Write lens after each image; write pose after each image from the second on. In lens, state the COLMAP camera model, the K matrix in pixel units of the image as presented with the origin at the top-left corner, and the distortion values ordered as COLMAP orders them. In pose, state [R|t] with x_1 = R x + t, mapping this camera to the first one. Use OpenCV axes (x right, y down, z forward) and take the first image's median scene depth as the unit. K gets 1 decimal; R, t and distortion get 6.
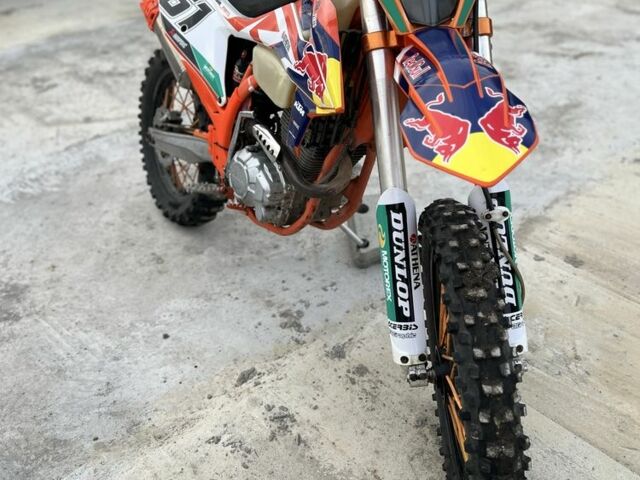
lens RADIAL K [[637.4, 0, 318.4], [0, 637.4, 244.1], [0, 0, 1]] dist [0.176691, -0.486094]
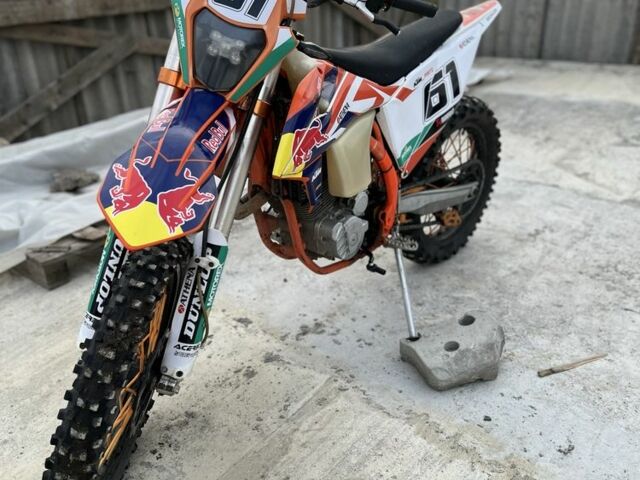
lens RADIAL K [[637.4, 0, 318.4], [0, 637.4, 244.1], [0, 0, 1]] dist [0.176691, -0.486094]
pose [[0.901377, 0.401879, 0.161287, 0.345932], [-0.410329, 0.911683, 0.021546, -0.242701], [-0.138384, -0.085602, 0.986672, -0.218987]]
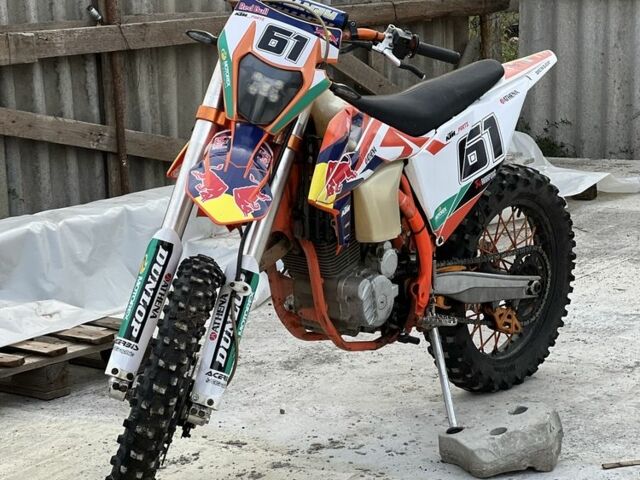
lens RADIAL K [[1918.0, 0, 320.4], [0, 1918.0, 190.5], [0, 0, 1]] dist [-0.500145, 11.778016]
pose [[0.896558, 0.435466, 0.080949, 0.066313], [-0.403167, 0.878014, -0.257971, 0.848790], [-0.183412, 0.198650, 0.962756, -3.207249]]
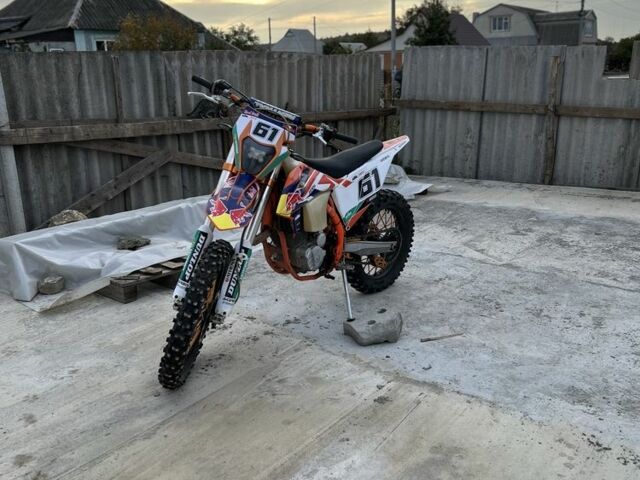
lens RADIAL K [[637.4, 0, 318.4], [0, 637.4, 244.1], [0, 0, 1]] dist [0.176691, -0.486094]
pose [[0.886890, 0.449675, 0.105920, 0.346591], [-0.432679, 0.888865, -0.150692, 0.192938], [-0.161911, 0.087818, 0.982890, -1.768193]]
